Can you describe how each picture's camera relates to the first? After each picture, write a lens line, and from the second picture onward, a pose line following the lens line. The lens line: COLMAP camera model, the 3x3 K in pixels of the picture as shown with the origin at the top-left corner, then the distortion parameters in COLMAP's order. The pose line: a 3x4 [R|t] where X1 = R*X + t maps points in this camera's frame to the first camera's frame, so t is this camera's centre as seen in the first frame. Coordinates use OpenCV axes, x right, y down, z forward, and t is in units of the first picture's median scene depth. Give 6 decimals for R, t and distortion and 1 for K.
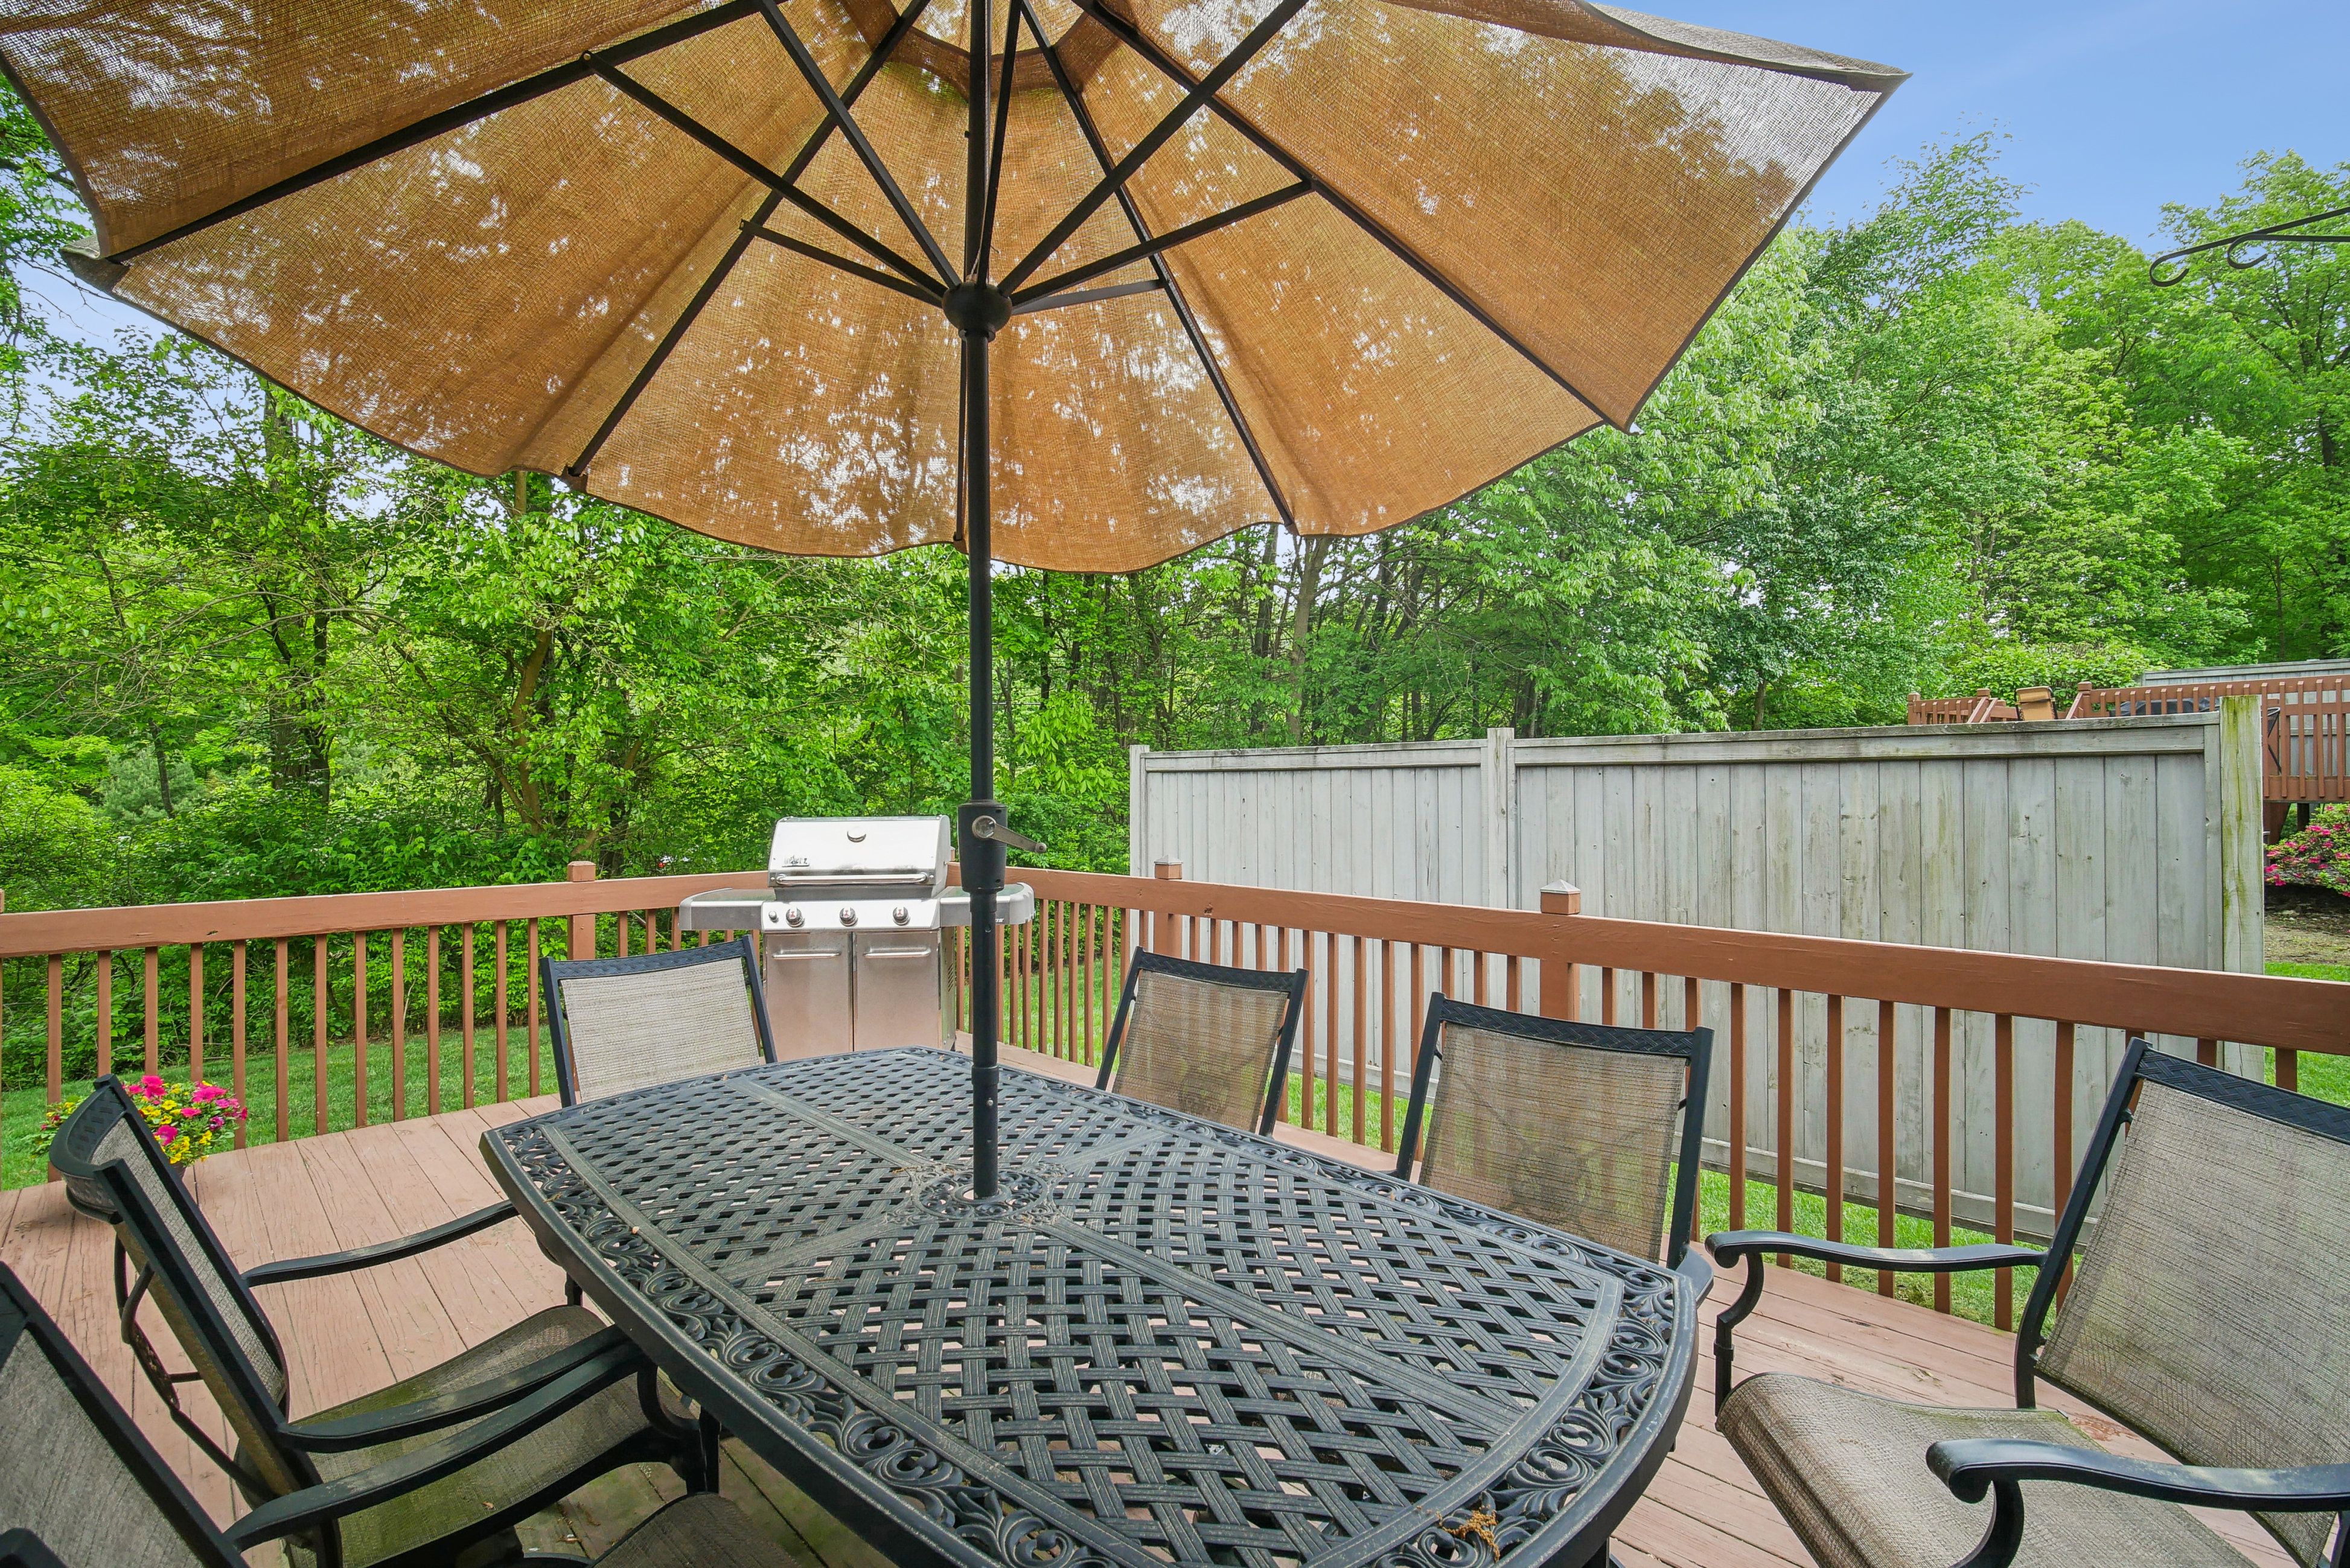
lens RADIAL K [[1055.5, 0, 1169.0], [0, 1055.5, 795.5], [0, 0, 1]] dist [-0.014313, -0.000234]
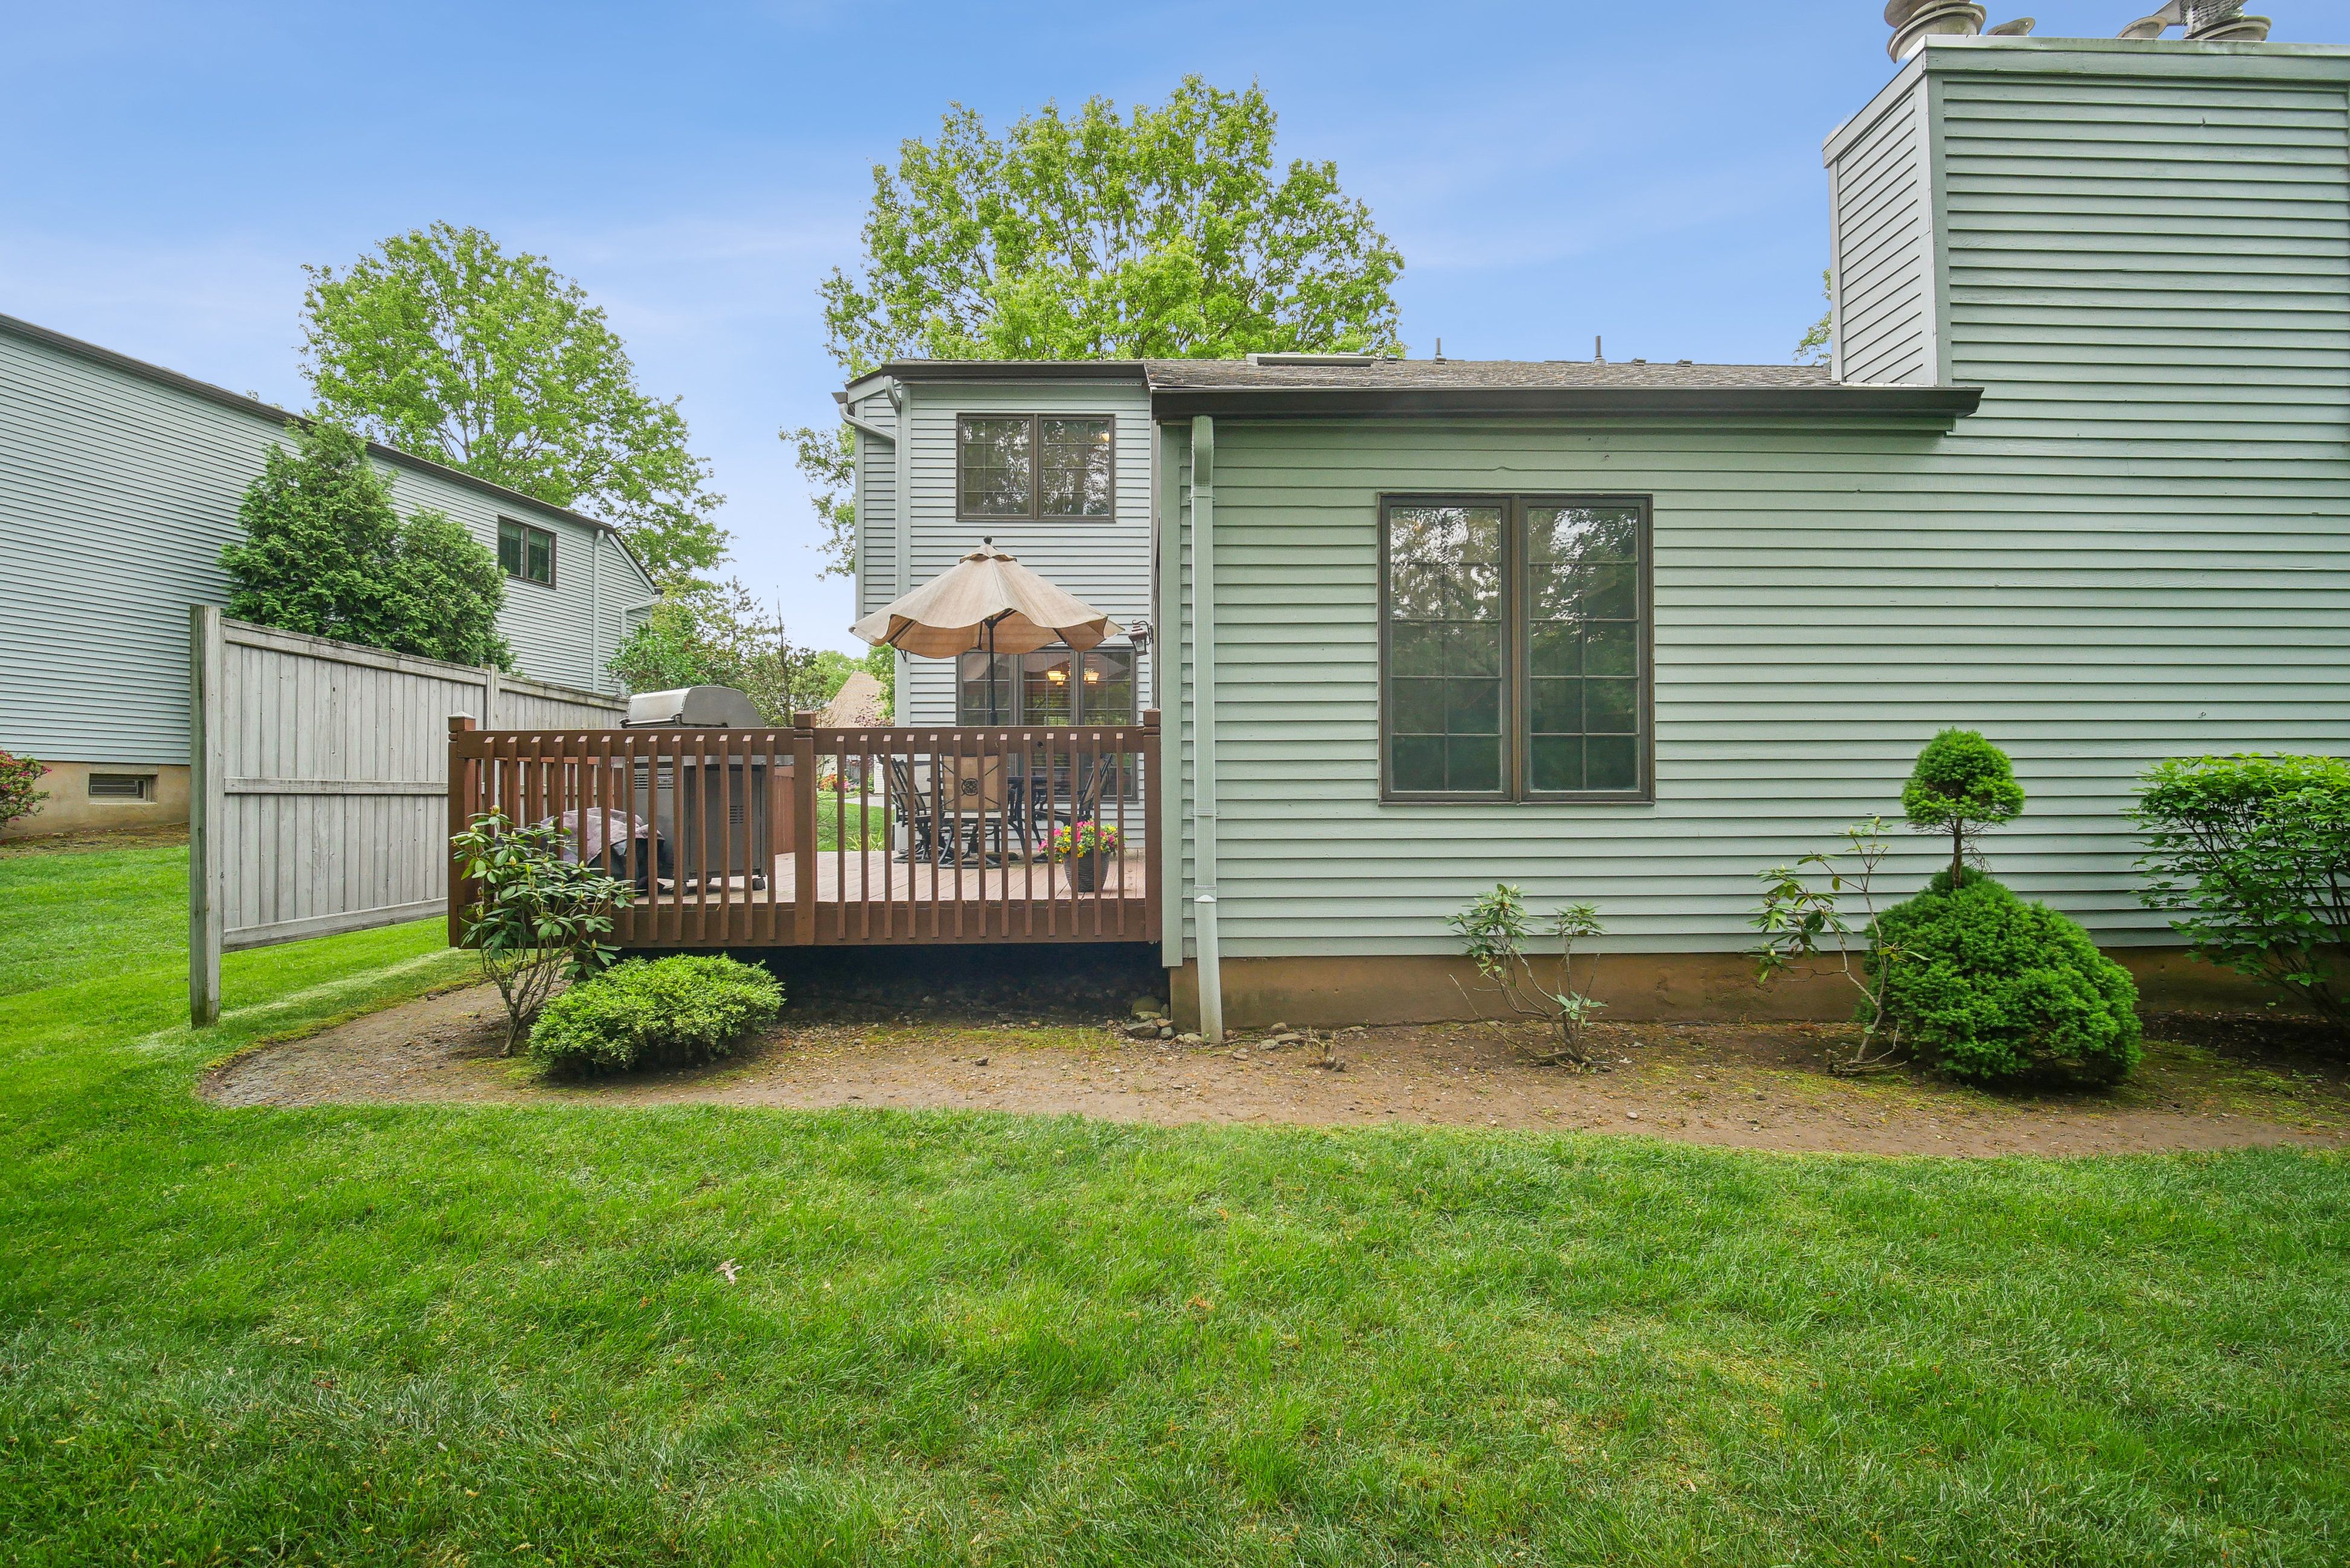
lens RADIAL K [[1057.4, 0, 1170.0], [0, 1057.4, 774.5], [0, 0, 1]] dist [-0.026536, 0.000031]
pose [[-0.727196, 0.023347, 0.686033, -1.674777], [0.014505, 0.999721, -0.018646, 0.163195], [-0.686277, -0.003609, -0.727332, 1.573916]]
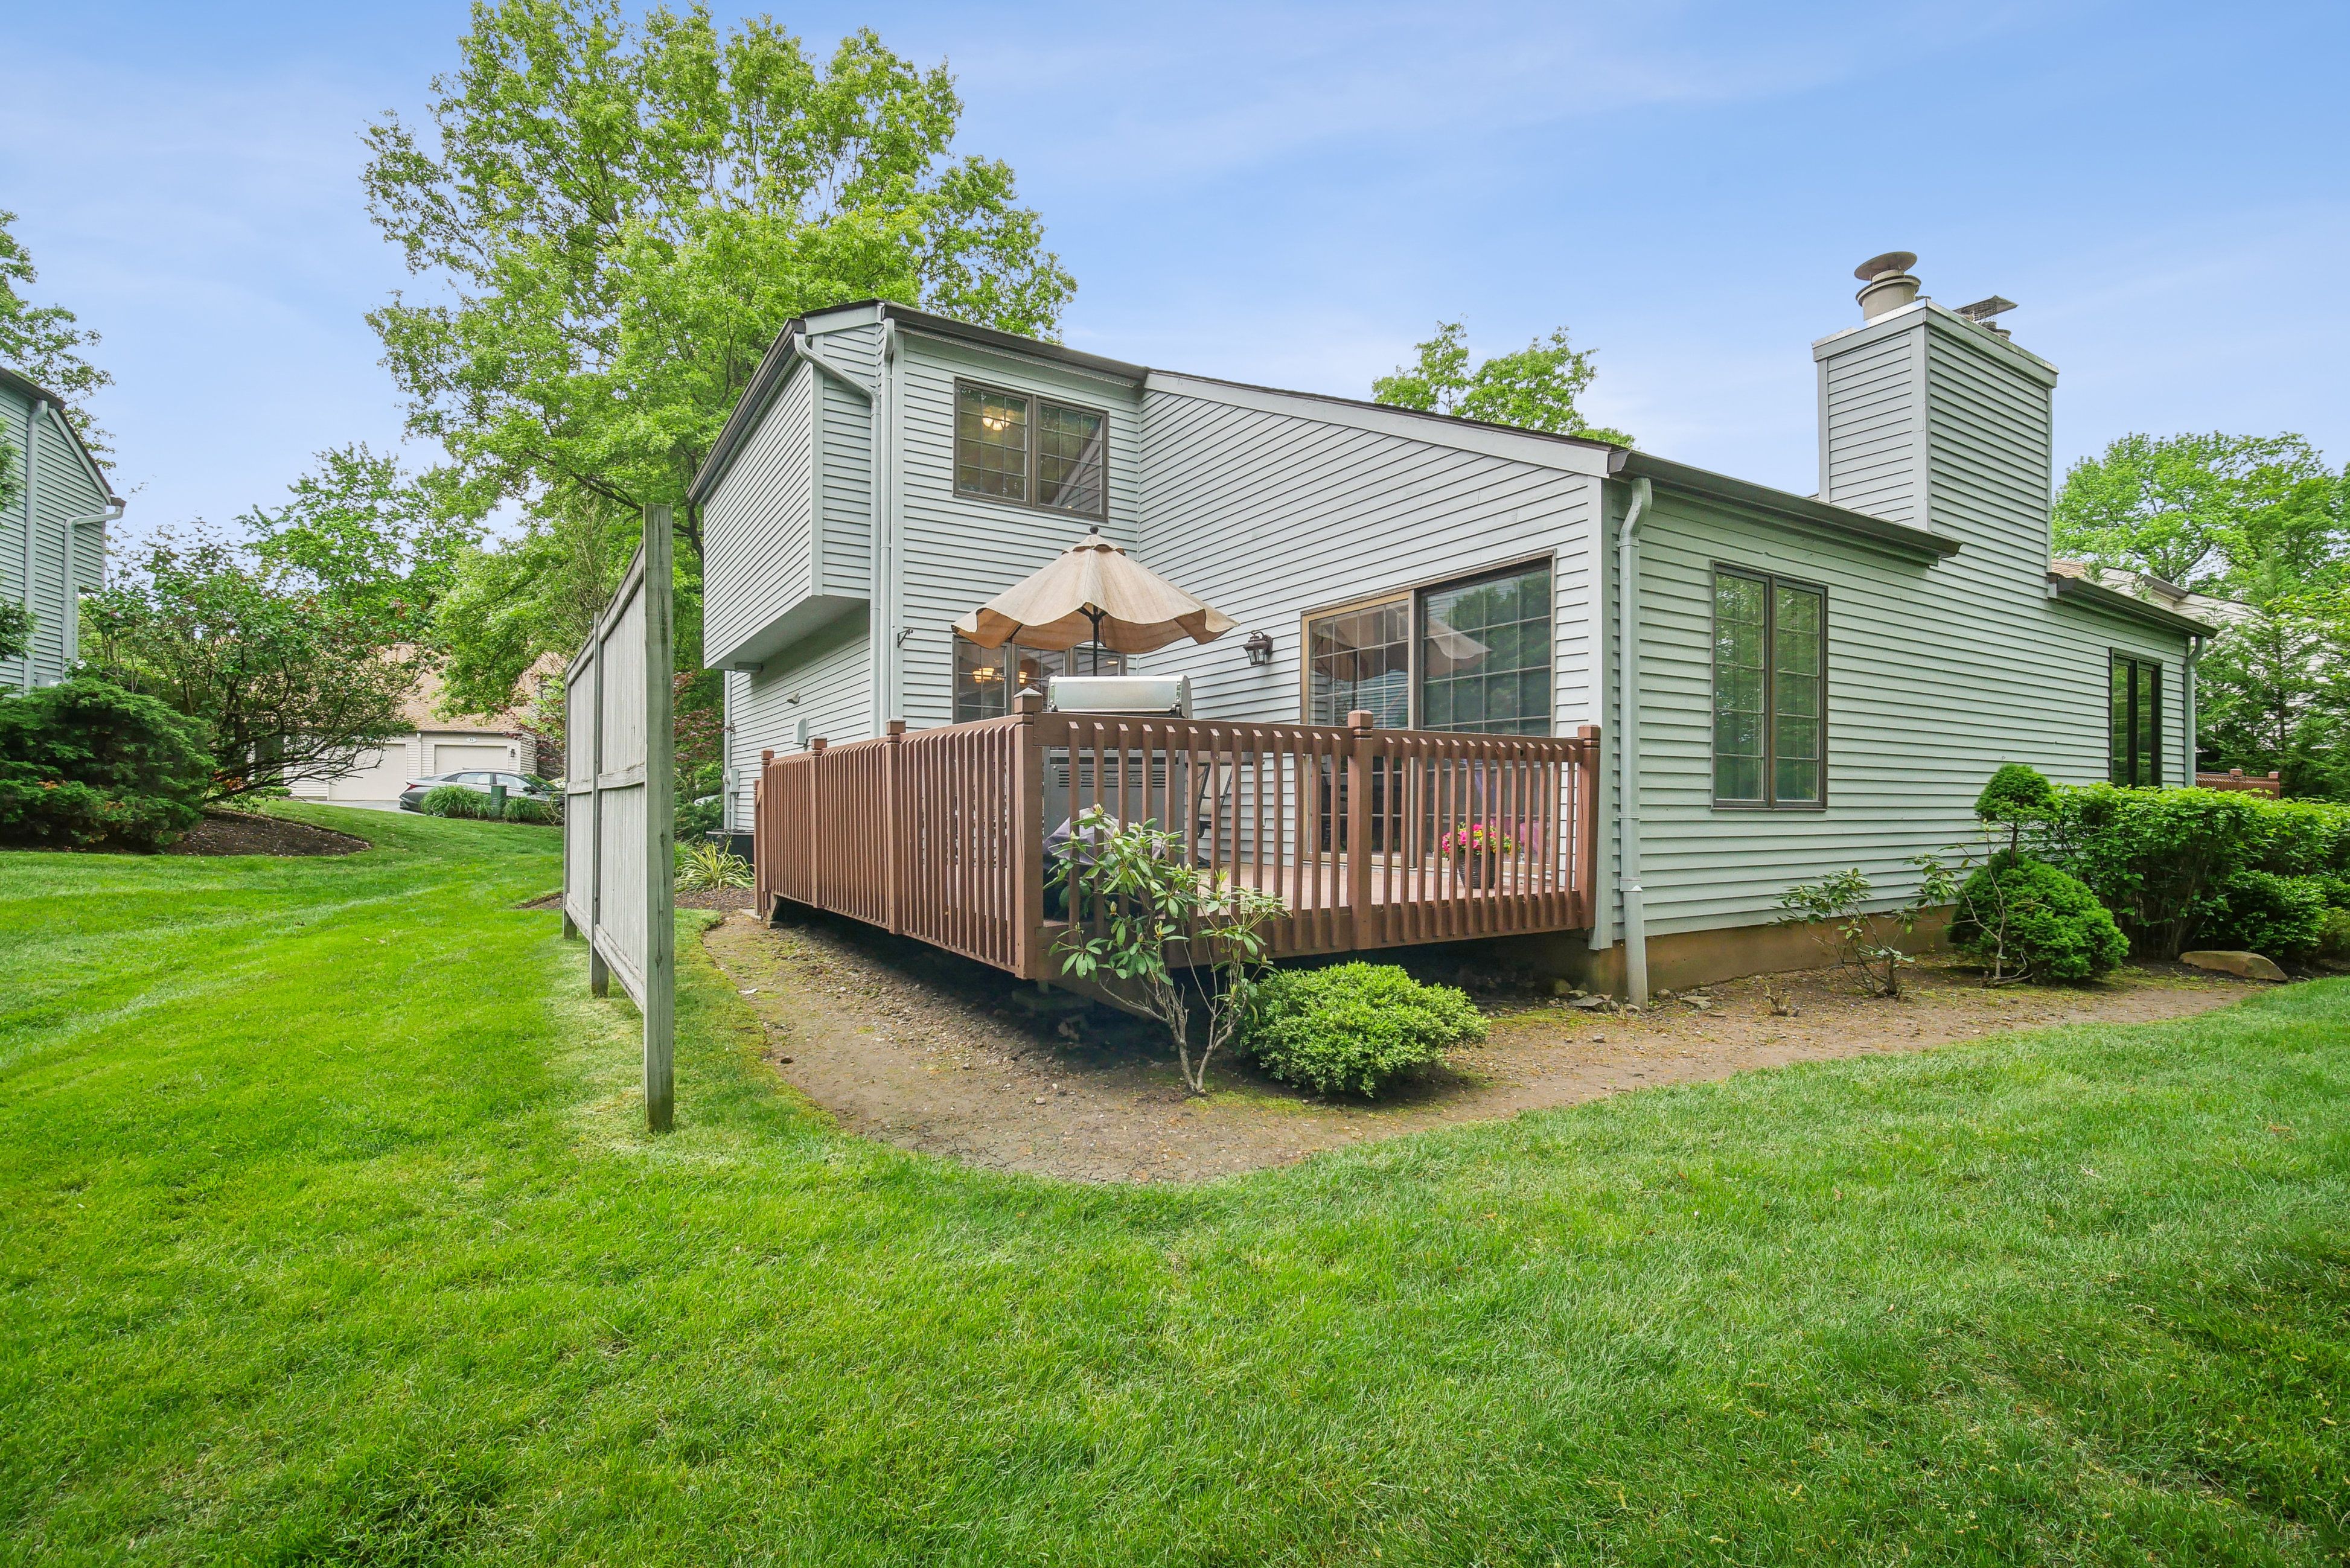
lens RADIAL K [[1075.9, 0, 1175.0], [0, 1075.9, 784.0], [0, 0, 1]] dist [-0.024237, 0.000161]
pose [[-0.974041, 0.008081, 0.226229, -0.629414], [0.004631, 0.999865, -0.015777, 0.162611], [-0.226326, -0.014320, -0.973946, 2.195745]]
